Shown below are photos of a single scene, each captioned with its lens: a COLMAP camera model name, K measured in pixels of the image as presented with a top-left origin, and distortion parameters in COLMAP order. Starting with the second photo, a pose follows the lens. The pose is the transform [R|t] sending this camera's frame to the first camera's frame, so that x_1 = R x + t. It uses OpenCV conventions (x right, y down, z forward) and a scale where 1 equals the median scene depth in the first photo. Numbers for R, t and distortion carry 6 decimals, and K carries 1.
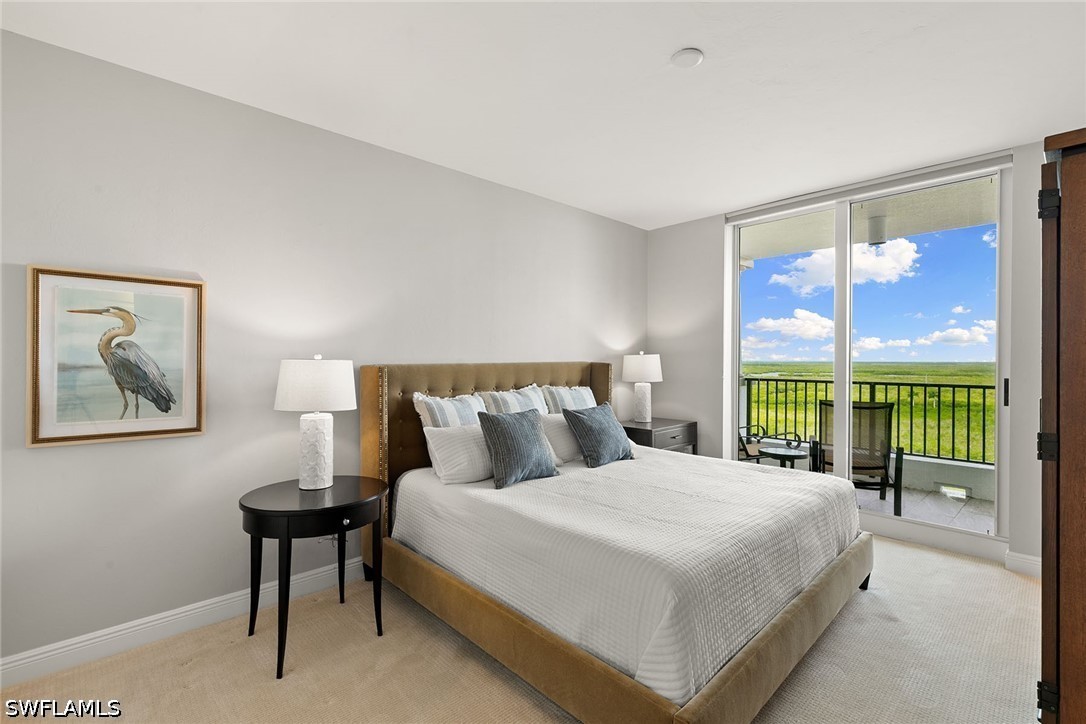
lens RADIAL K [[488.0, 0, 544.2], [0, 488.0, 363.4], [0, 0, 1]] dist [0.008358, -0.000479]
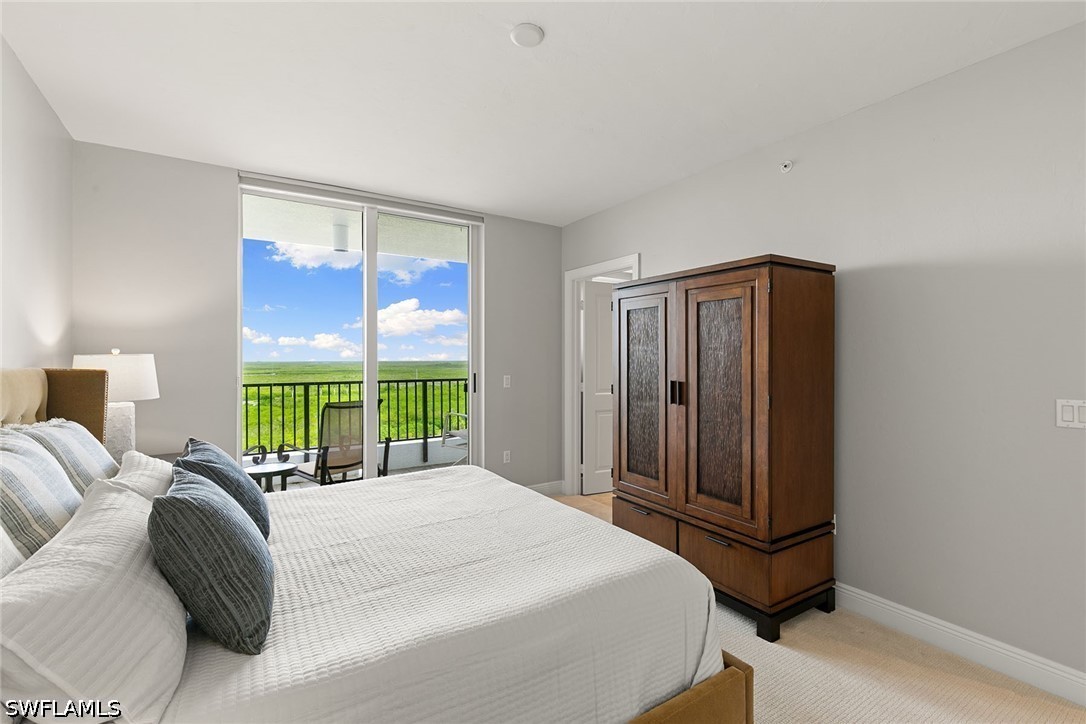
lens RADIAL K [[488.0, 0, 544.2], [0, 488.0, 363.4], [0, 0, 1]] dist [0.008358, -0.000479]
pose [[0.180193, -0.014269, 0.983528, -0.311036], [0.014565, 0.999824, 0.011837, -0.007277], [-0.983523, 0.012192, 0.180369, 0.415370]]
